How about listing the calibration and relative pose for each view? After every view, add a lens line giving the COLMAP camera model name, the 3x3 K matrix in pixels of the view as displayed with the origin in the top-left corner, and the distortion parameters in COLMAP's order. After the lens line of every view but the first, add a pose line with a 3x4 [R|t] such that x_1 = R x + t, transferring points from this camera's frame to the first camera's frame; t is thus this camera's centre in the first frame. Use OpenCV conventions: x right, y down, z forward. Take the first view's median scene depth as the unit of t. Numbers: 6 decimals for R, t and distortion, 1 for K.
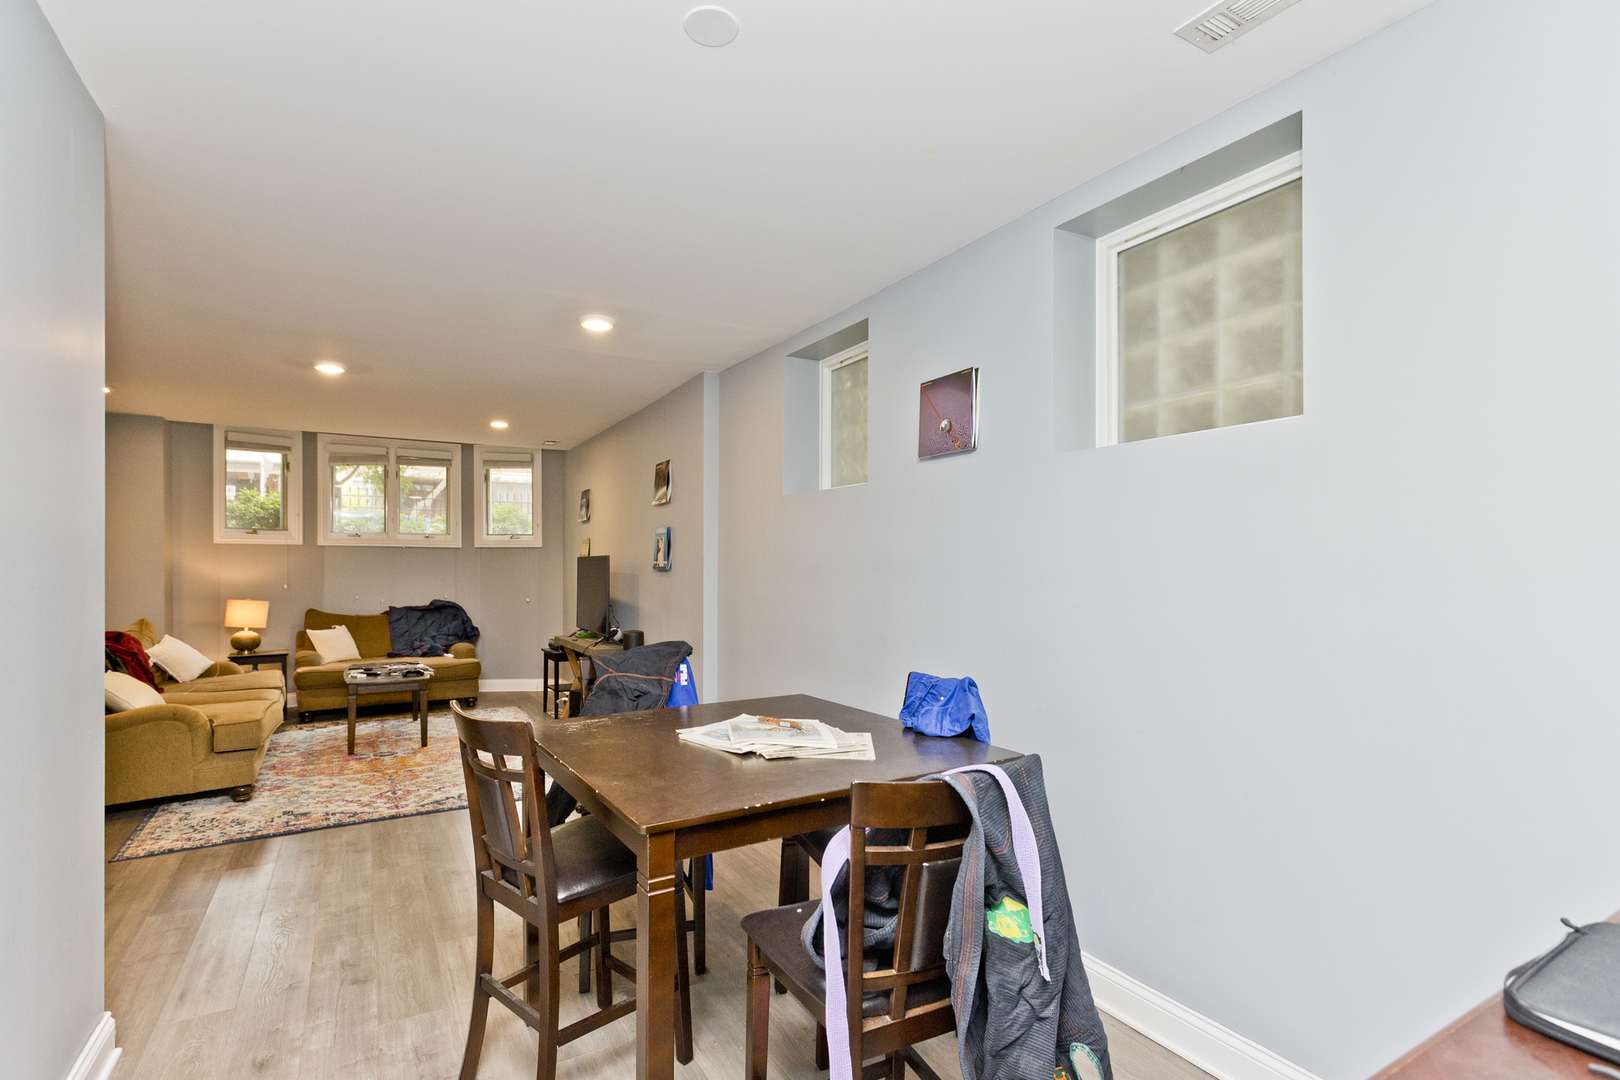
lens RADIAL K [[740.6, 0, 806.4], [0, 740.6, 576.6], [0, 0, 1]] dist [0.002321, -0.000070]
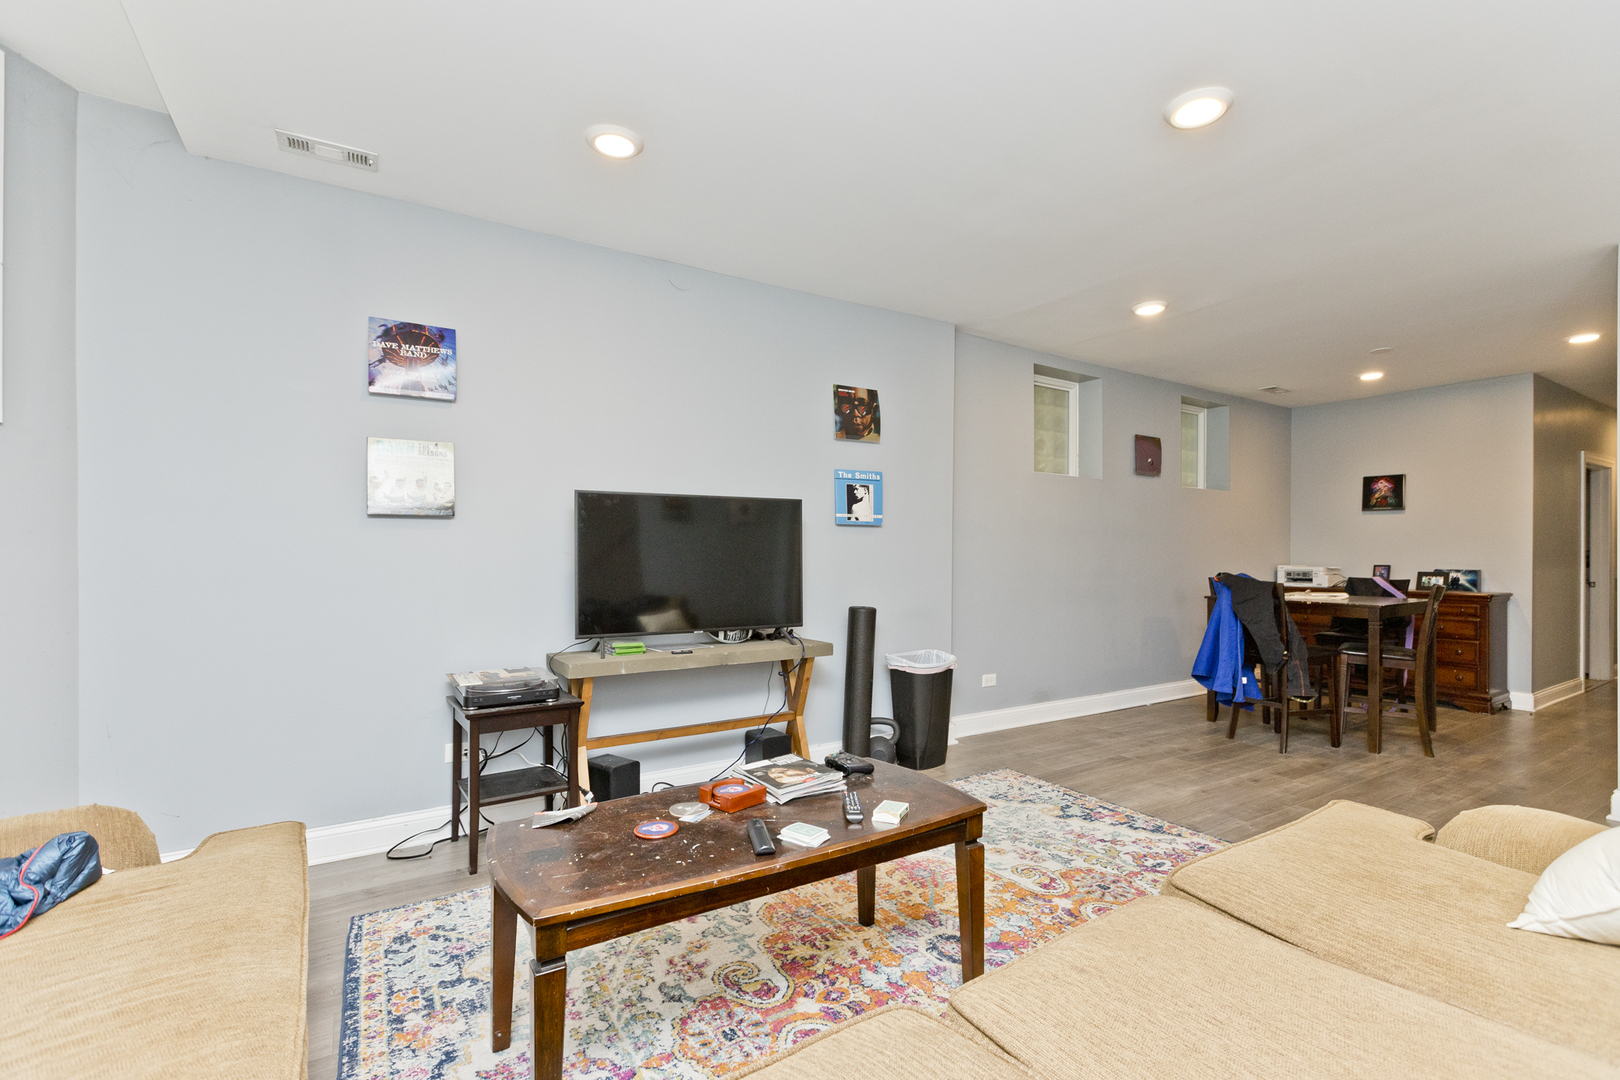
lens RADIAL K [[705.5, 0, 810.0], [0, 705.5, 540.0], [0, 0, 1]] dist [0.000183, -0.000084]
pose [[-0.009196, 0.007951, 0.999926, -1.053244], [0.007985, 0.999937, -0.007877, 0.013314], [-0.999926, 0.007912, -0.009259, 1.180419]]
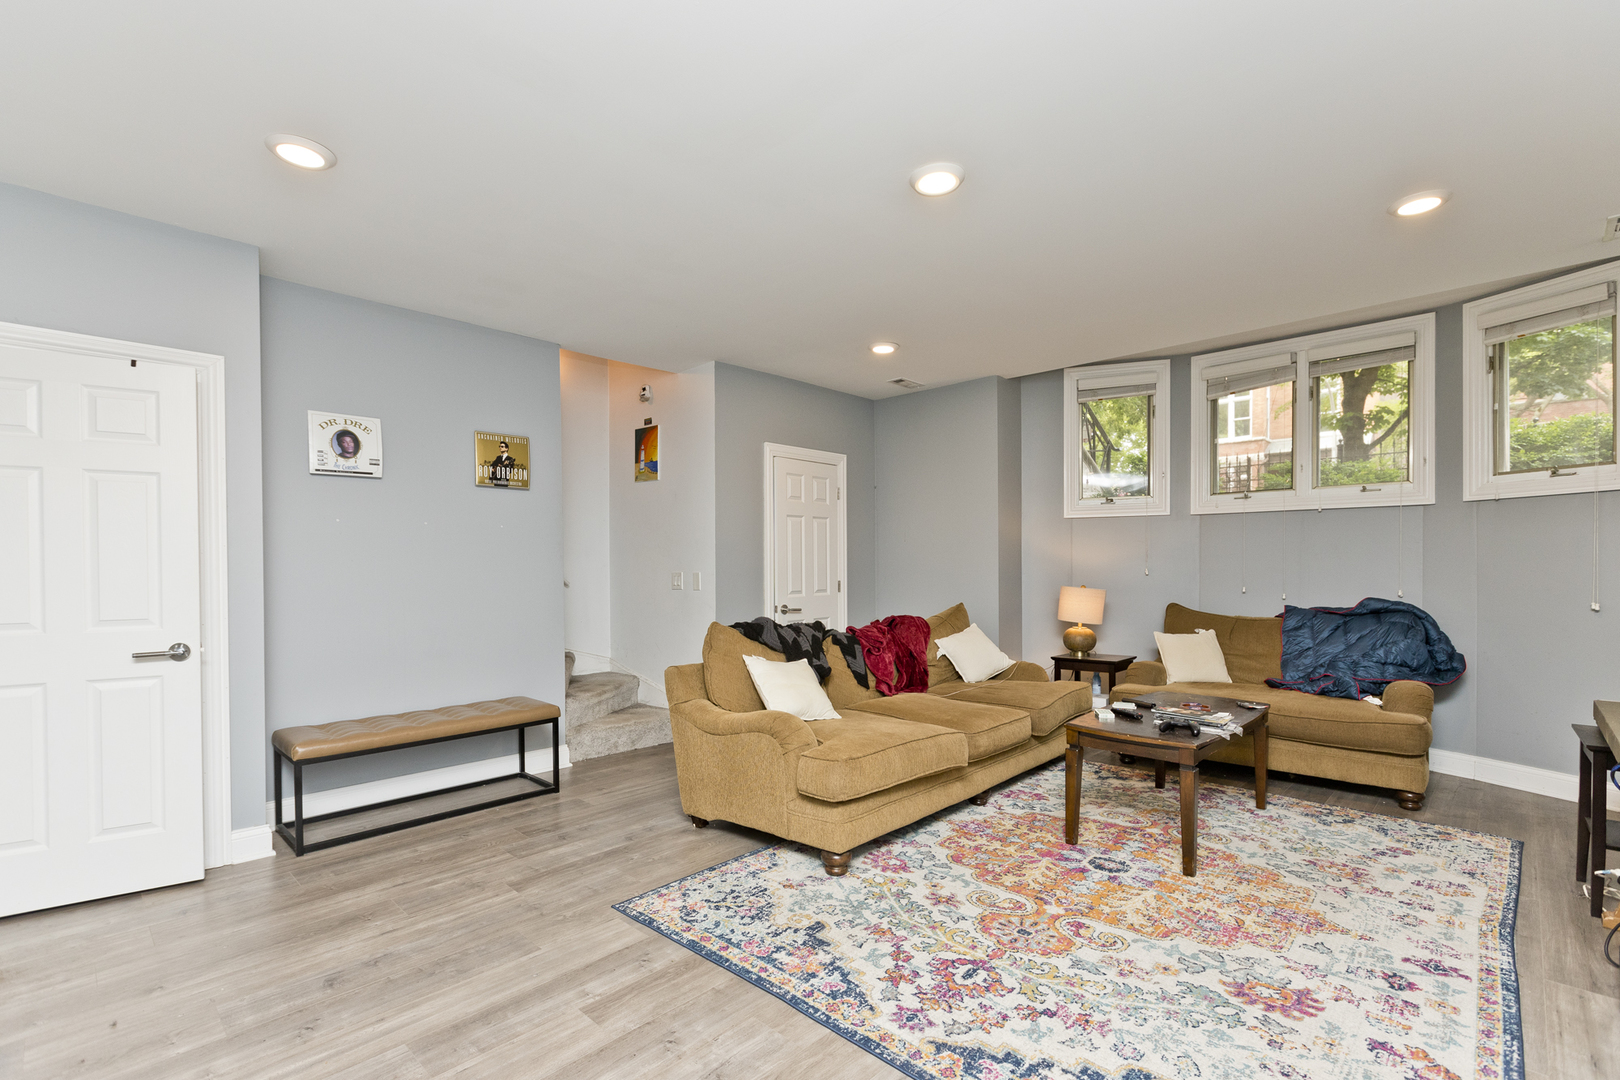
lens RADIAL K [[740.6, 0, 806.4], [0, 740.6, 576.6], [0, 0, 1]] dist [0.002321, -0.000070]
pose [[0.256411, 0.009799, -0.966518, -0.098971], [-0.008600, 0.999932, 0.007856, 0.022380], [0.966530, 0.006298, 0.256478, 0.693967]]
